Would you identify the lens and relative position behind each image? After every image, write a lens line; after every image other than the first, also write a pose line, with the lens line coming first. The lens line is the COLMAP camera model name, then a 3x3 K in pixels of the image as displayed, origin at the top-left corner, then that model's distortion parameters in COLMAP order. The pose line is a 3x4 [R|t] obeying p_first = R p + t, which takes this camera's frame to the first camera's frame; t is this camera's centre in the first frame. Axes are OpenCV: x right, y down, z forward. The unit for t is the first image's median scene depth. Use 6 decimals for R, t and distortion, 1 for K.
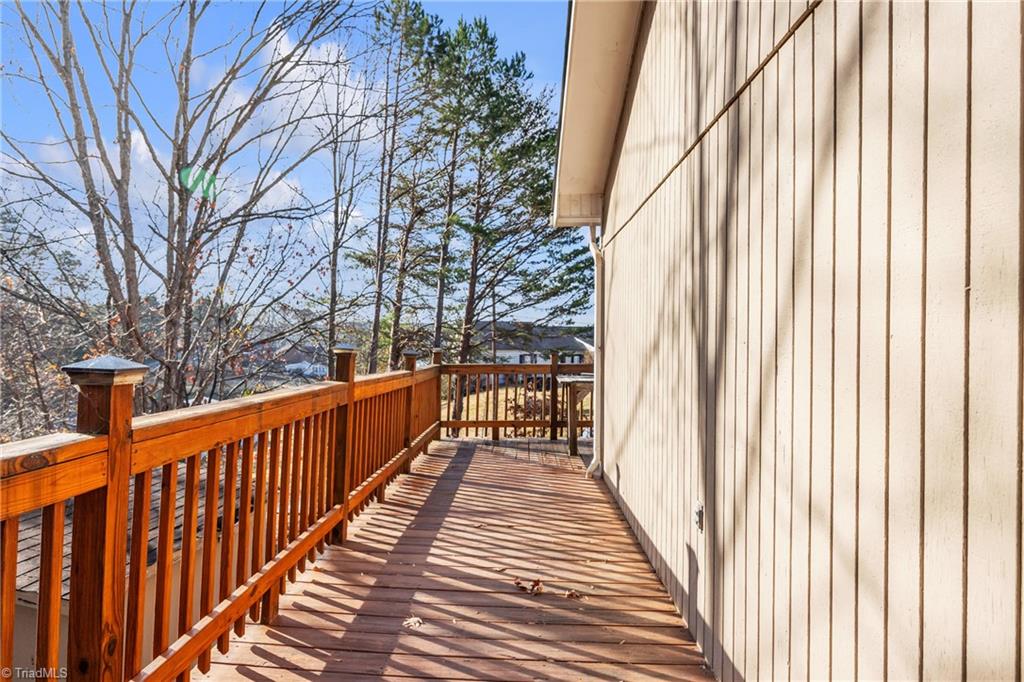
lens RADIAL K [[594.4, 0, 512.0], [0, 594.4, 341.0], [0, 0, 1]] dist [-0.001001, -0.000308]
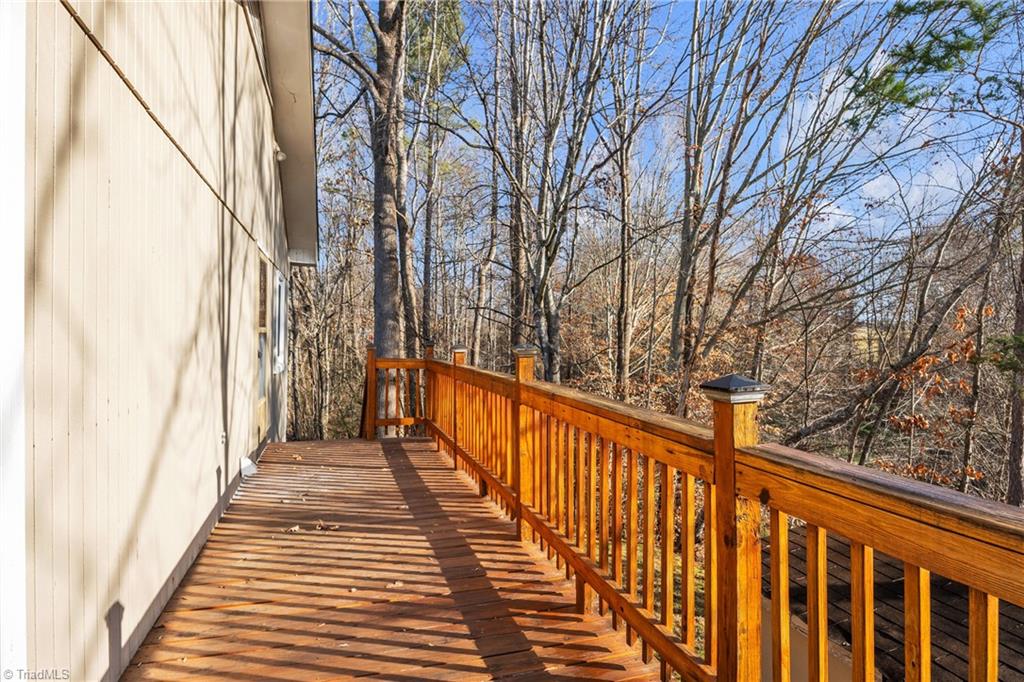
lens RADIAL K [[594.4, 0, 512.0], [0, 594.4, 341.0], [0, 0, 1]] dist [-0.001001, -0.000308]
pose [[-0.949519, -0.014467, -0.313375, 0.048311], [-0.016465, 0.999857, 0.003731, 0.001220], [0.313277, 0.008702, -0.949622, 1.943238]]
